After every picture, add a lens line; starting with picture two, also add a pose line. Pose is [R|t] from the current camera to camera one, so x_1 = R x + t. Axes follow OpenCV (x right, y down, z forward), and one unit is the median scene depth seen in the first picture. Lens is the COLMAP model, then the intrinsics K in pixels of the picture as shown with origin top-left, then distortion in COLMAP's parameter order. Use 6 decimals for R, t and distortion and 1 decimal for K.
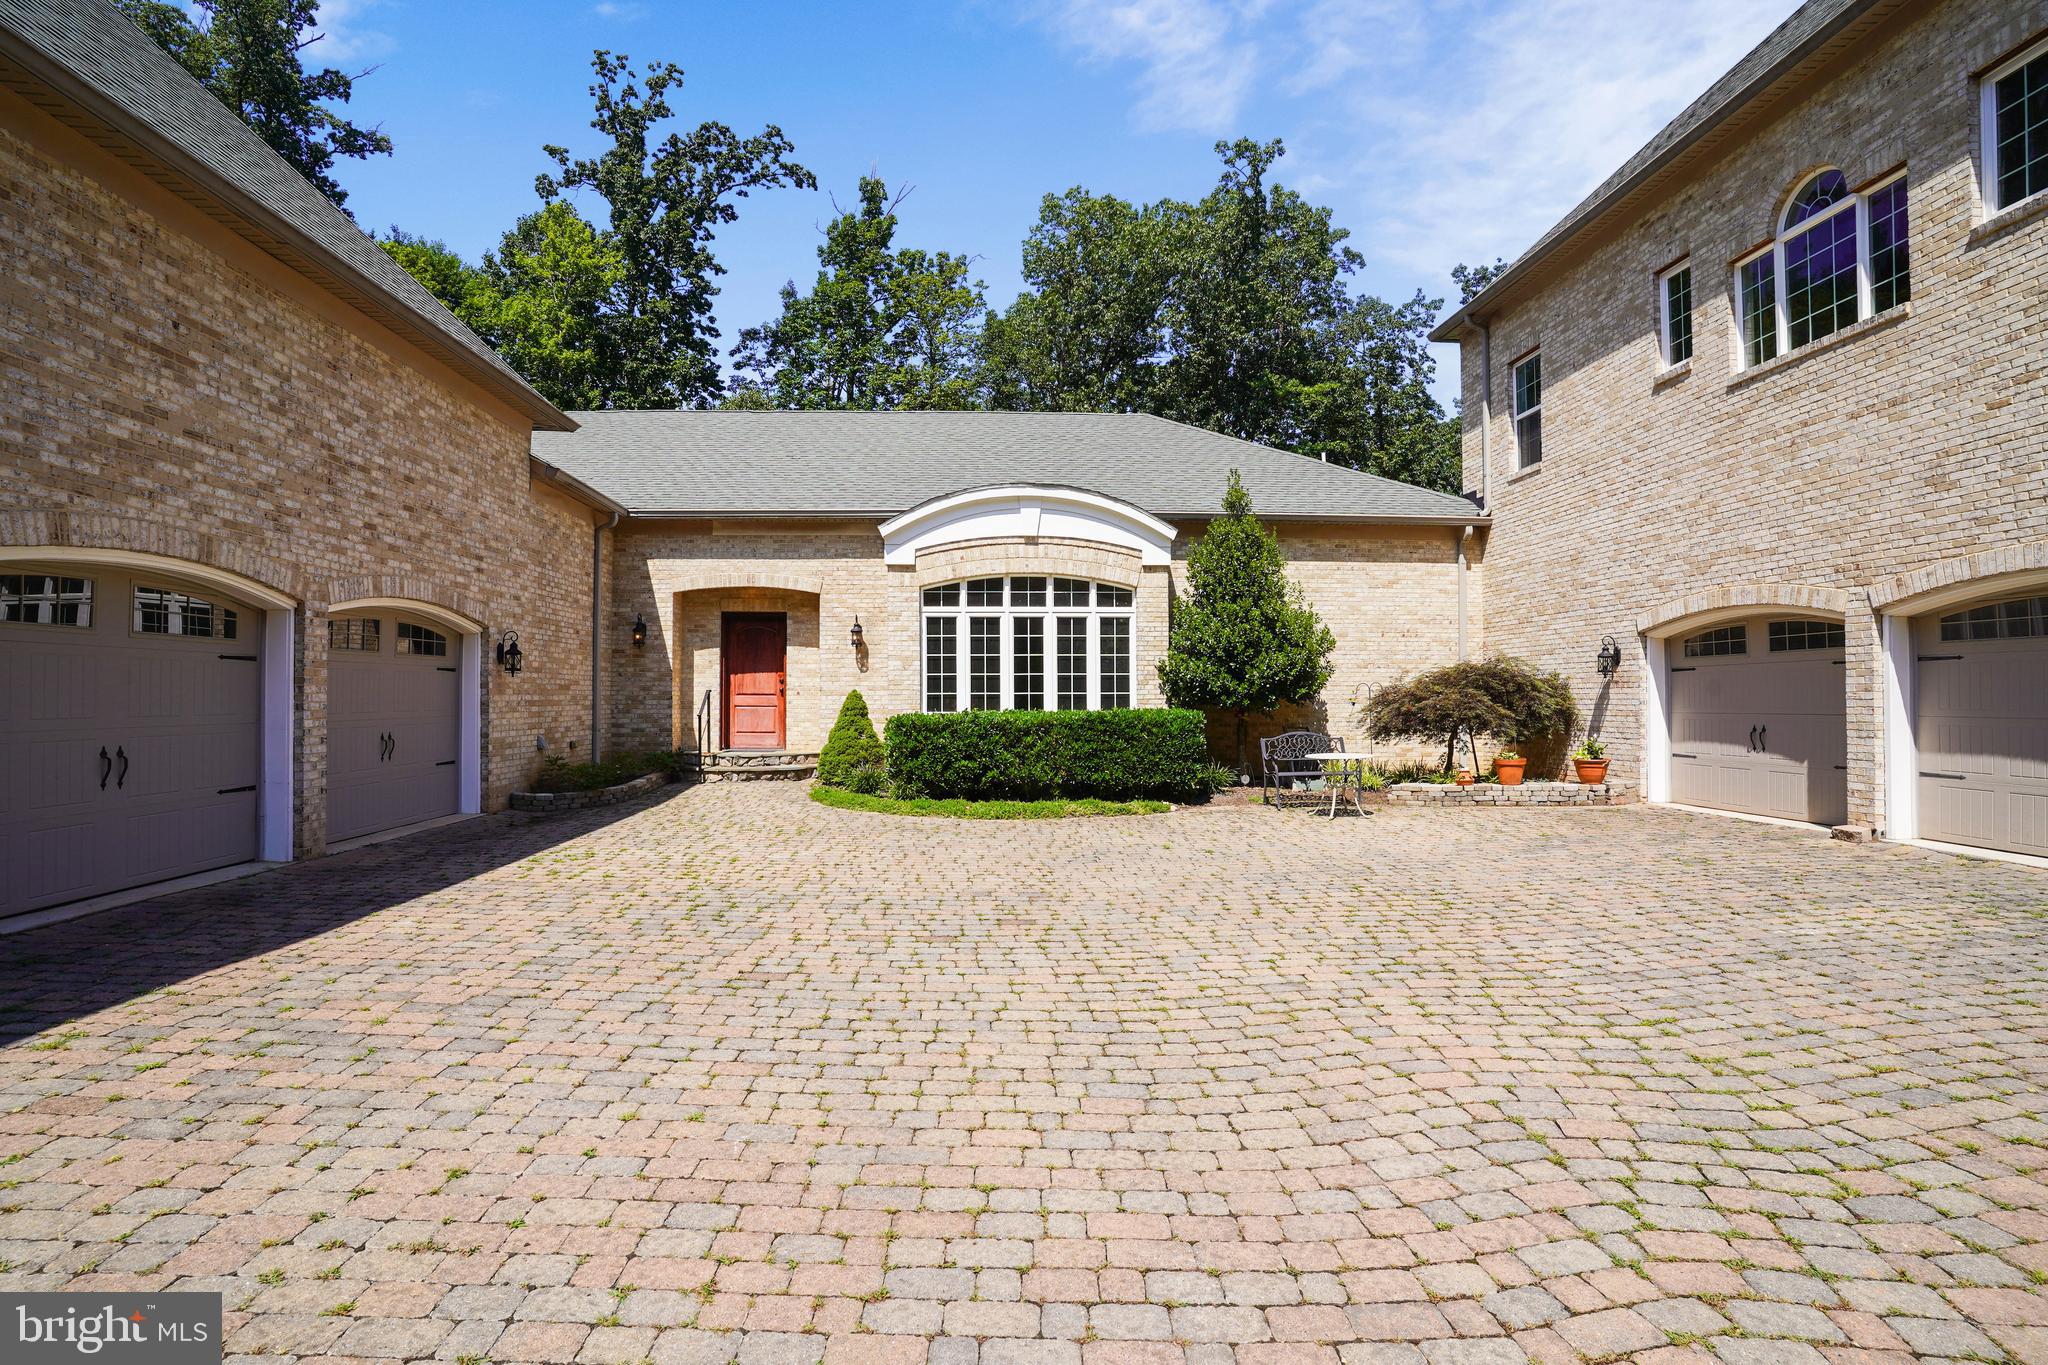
lens RADIAL K [[997.5, 0, 1024.0], [0, 997.5, 673.9], [0, 0, 1]] dist [-0.080889, 0.039084]
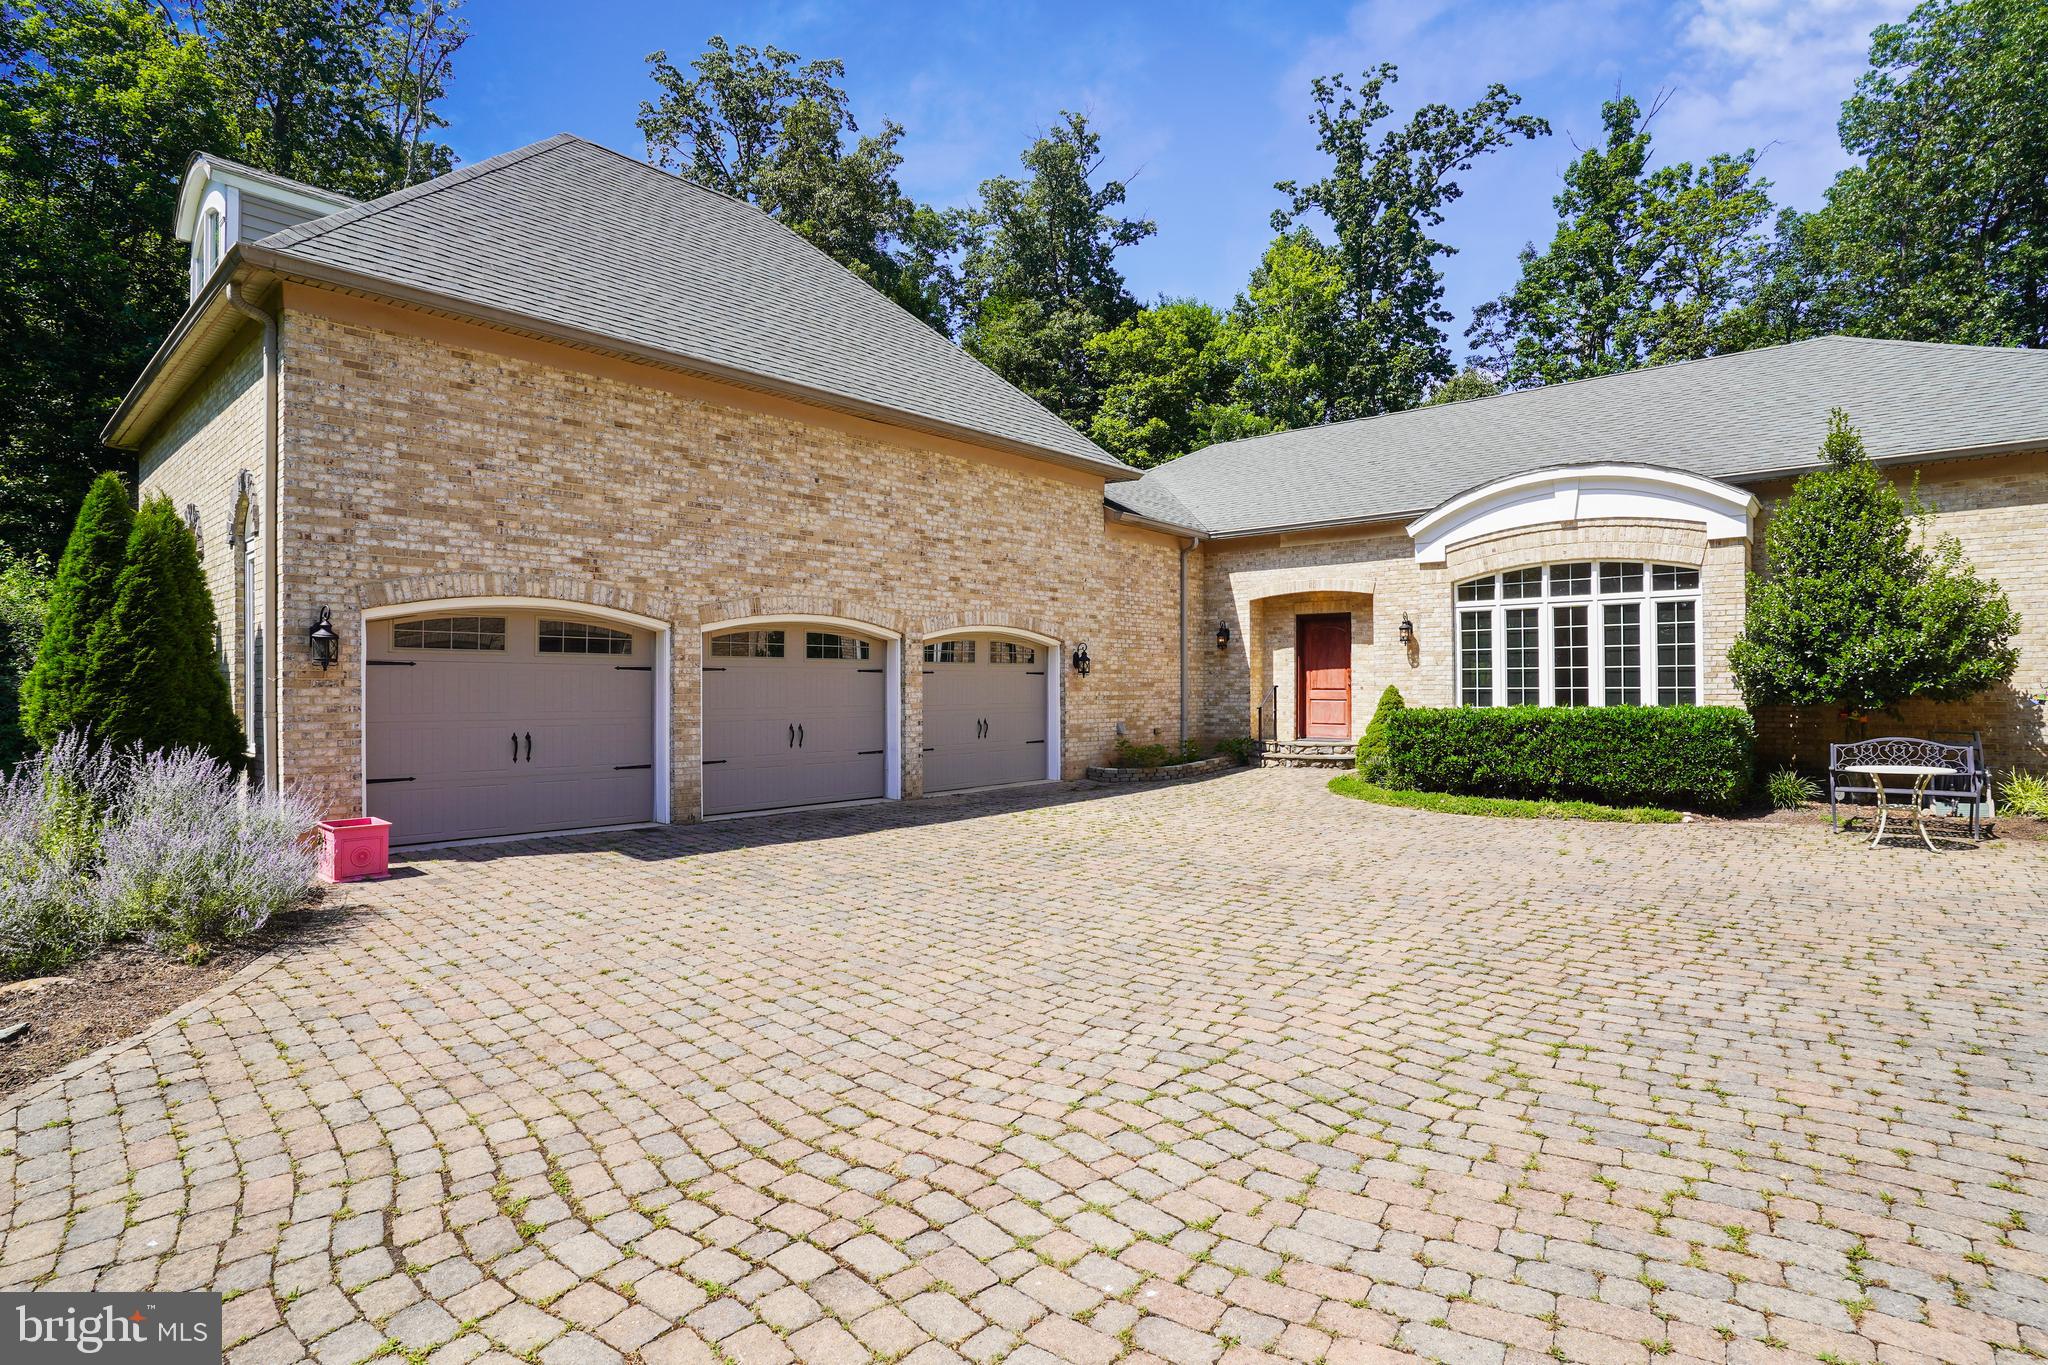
lens RADIAL K [[997.5, 0, 1024.0], [0, 997.5, 673.9], [0, 0, 1]] dist [-0.080889, 0.039084]
pose [[0.723376, -0.011285, -0.690362, 0.272183], [0.018417, 0.999826, 0.002953, -0.006058], [0.690209, -0.014850, 0.723458, -0.018204]]
